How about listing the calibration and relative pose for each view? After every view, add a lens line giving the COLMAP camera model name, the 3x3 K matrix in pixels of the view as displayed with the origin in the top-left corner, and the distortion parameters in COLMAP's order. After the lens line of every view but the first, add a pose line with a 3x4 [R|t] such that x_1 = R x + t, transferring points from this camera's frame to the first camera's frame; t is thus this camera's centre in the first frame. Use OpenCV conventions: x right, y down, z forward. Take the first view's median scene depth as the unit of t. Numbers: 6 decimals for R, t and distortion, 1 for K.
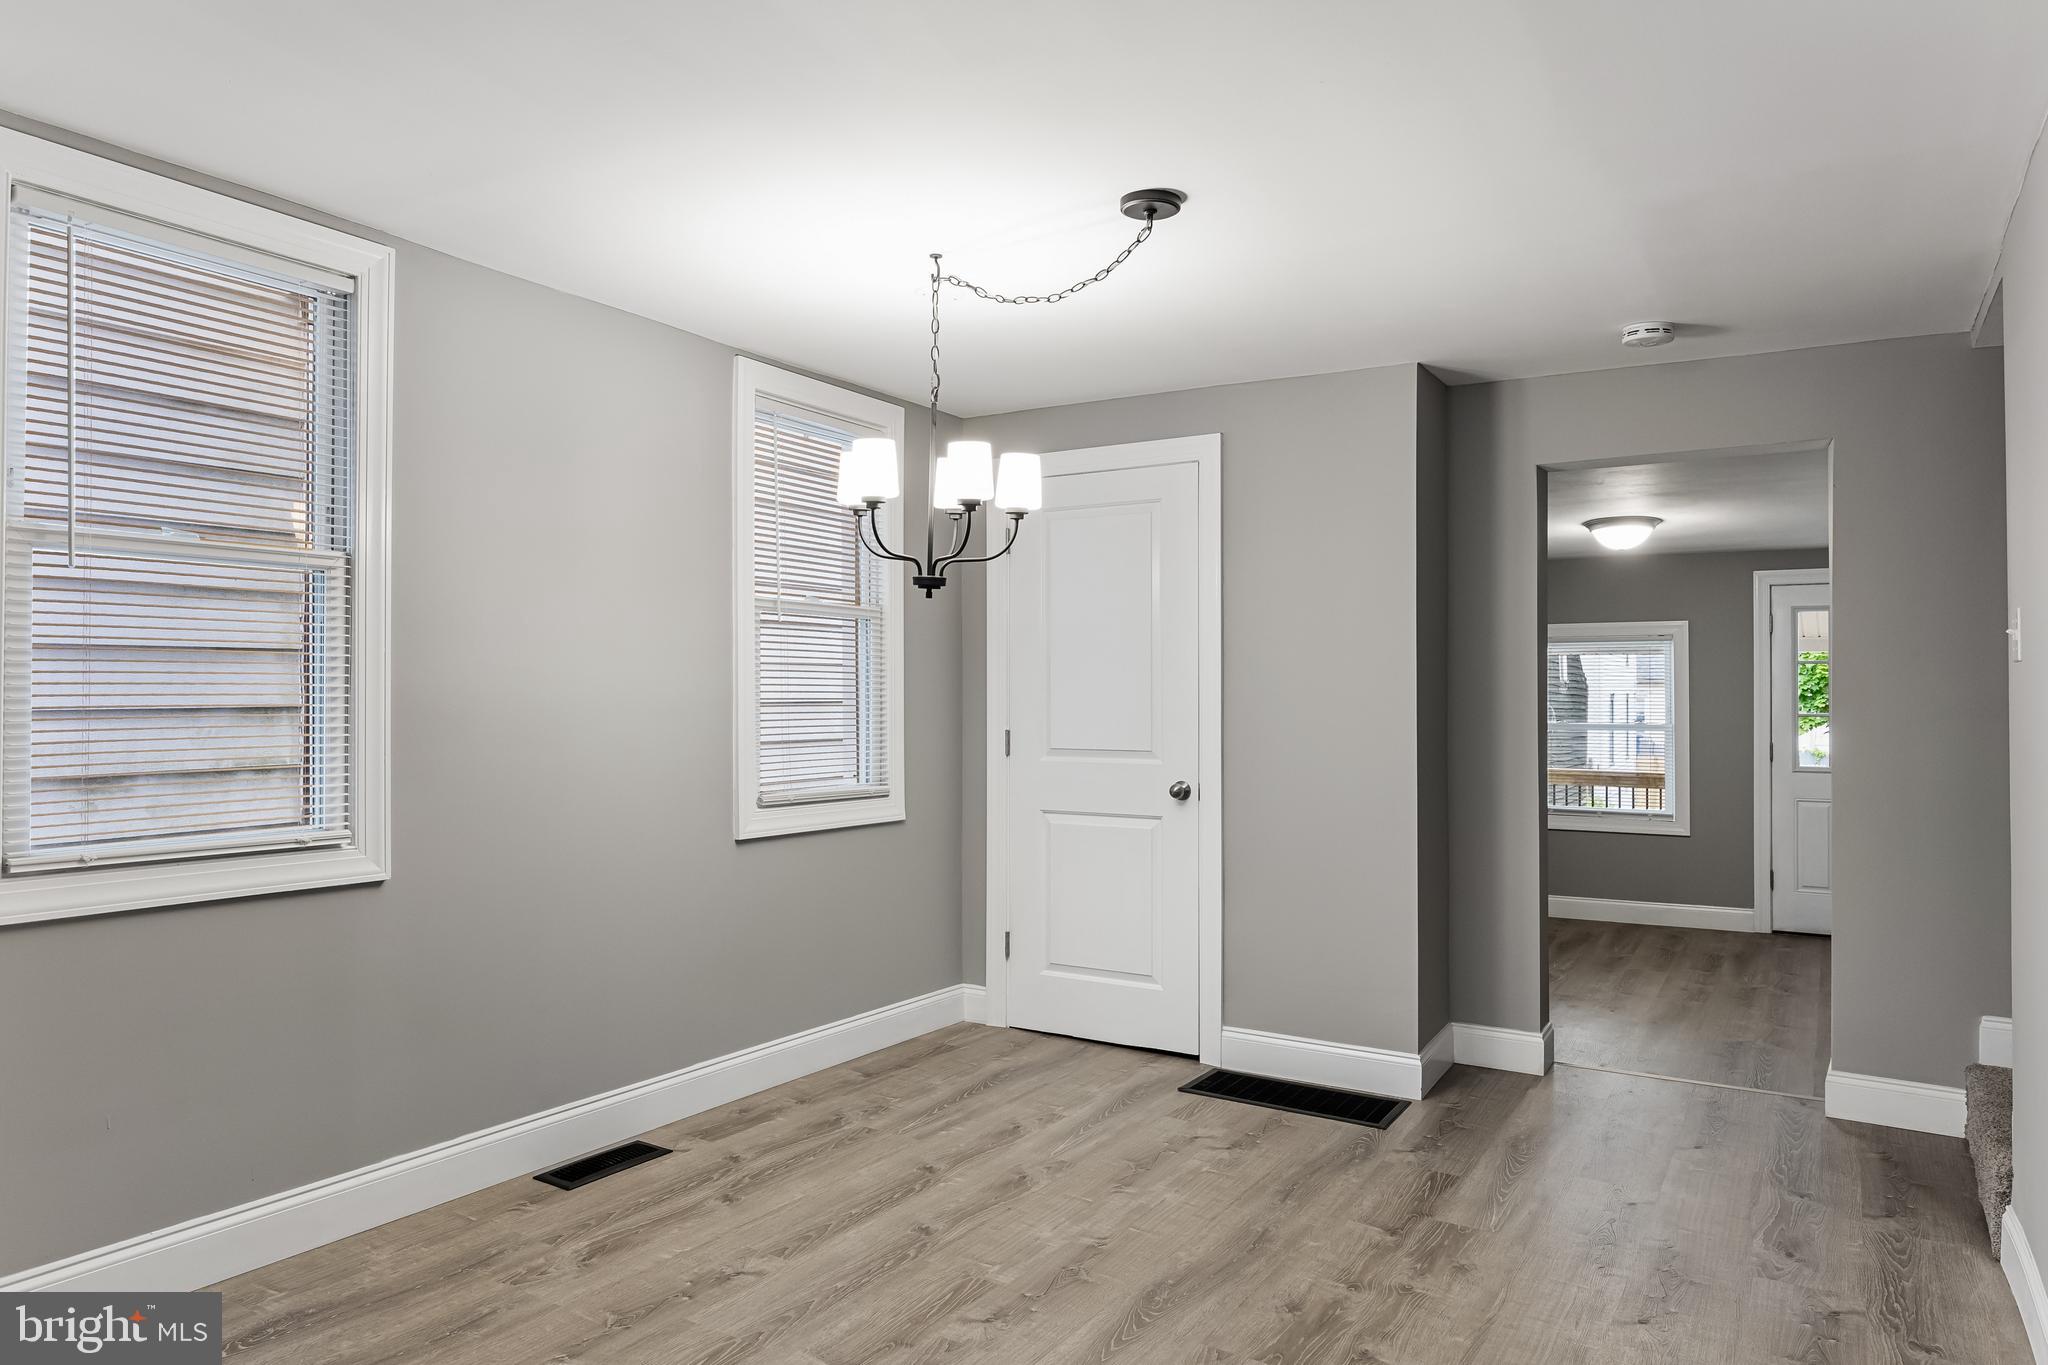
lens RADIAL K [[1349.9, 0, 1014.2], [0, 1349.9, 680.3], [0, 0, 1]] dist [0.003588, 0.000531]
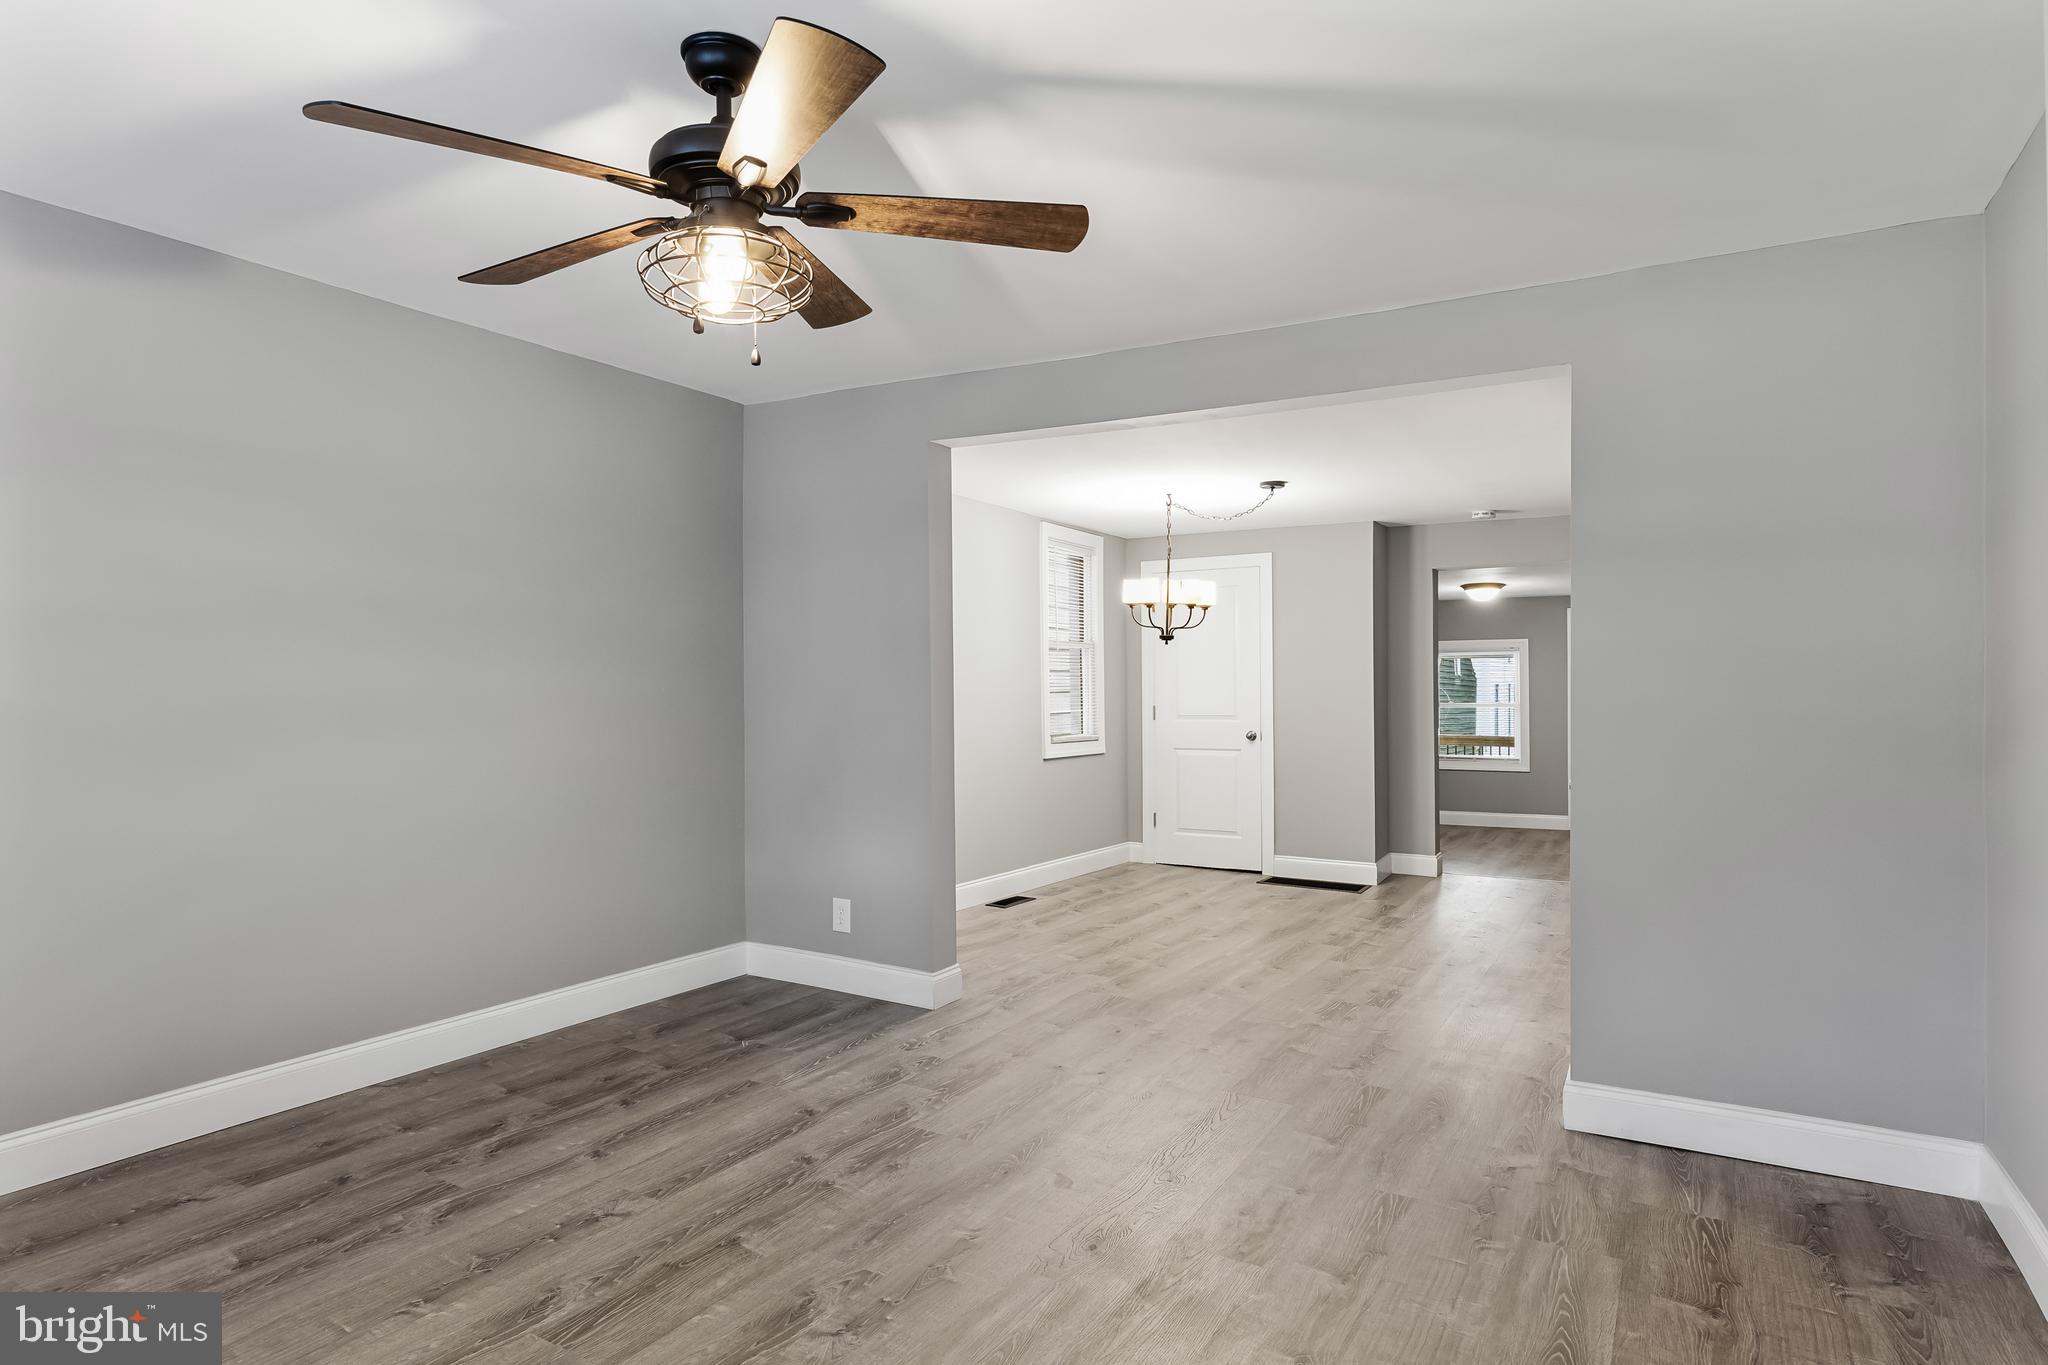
lens RADIAL K [[1153.6, 0, 1029.0], [0, 1153.6, 684.0], [0, 0, 1]] dist [-0.001546, -0.000450]
pose [[0.999662, -0.006074, 0.025268, -0.237534], [0.005887, 0.999955, 0.007463, -0.006933], [-0.025312, -0.007312, 0.999653, -0.647845]]
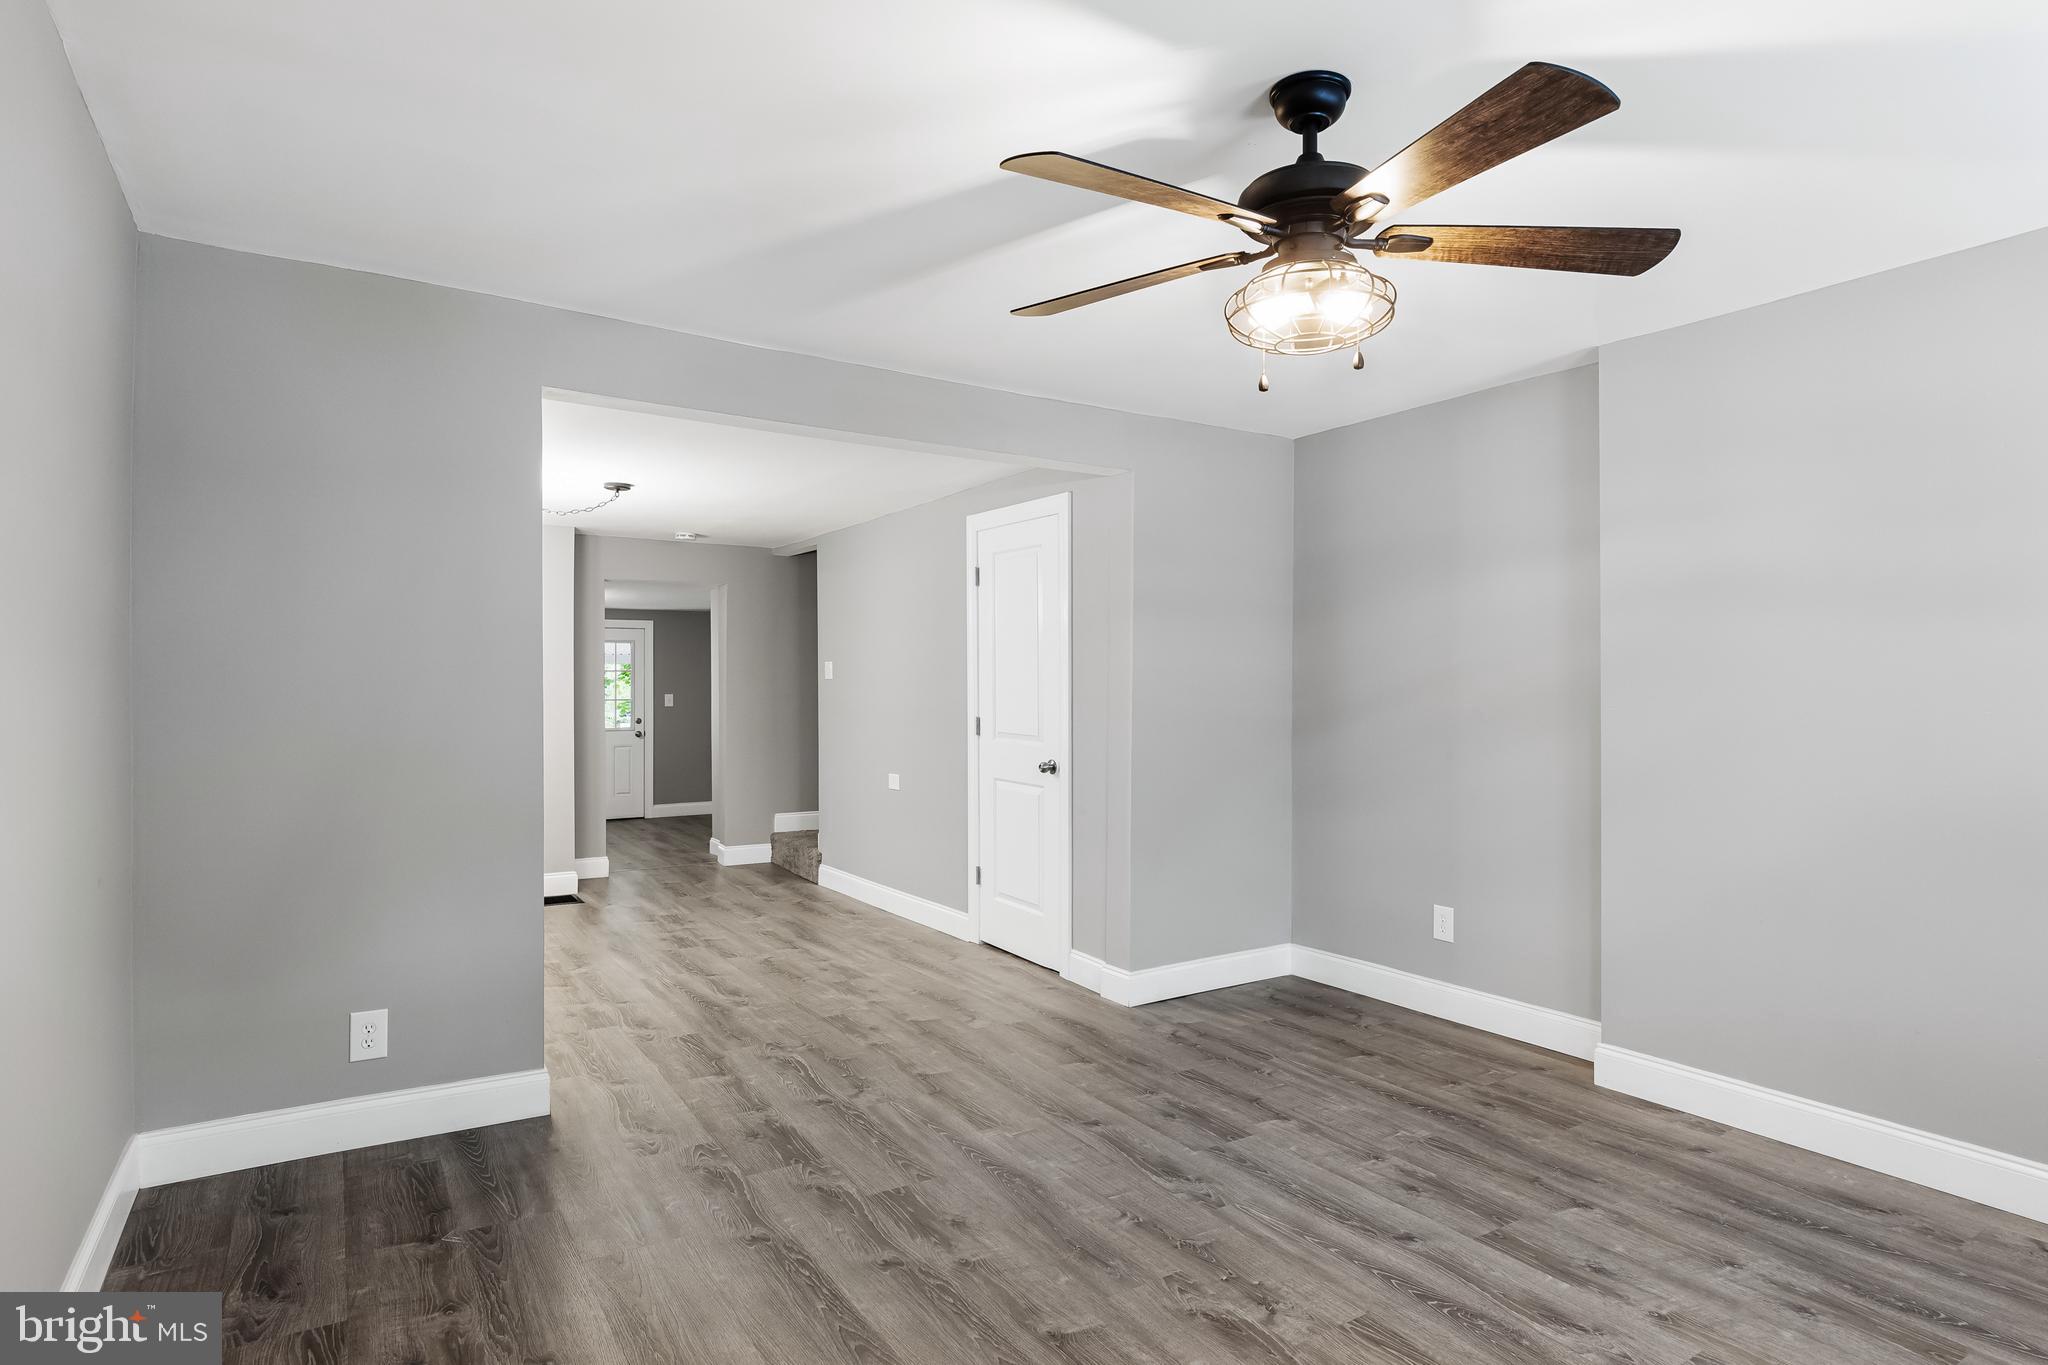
lens RADIAL K [[1086.9, 0, 1026.1], [0, 1086.9, 685.6], [0, 0, 1]] dist [-0.004197, -0.001368]
pose [[0.430514, -0.006065, 0.902564, -0.787068], [-0.005224, 0.999944, 0.009210, -0.016295], [-0.902569, -0.008680, 0.430458, -0.276430]]
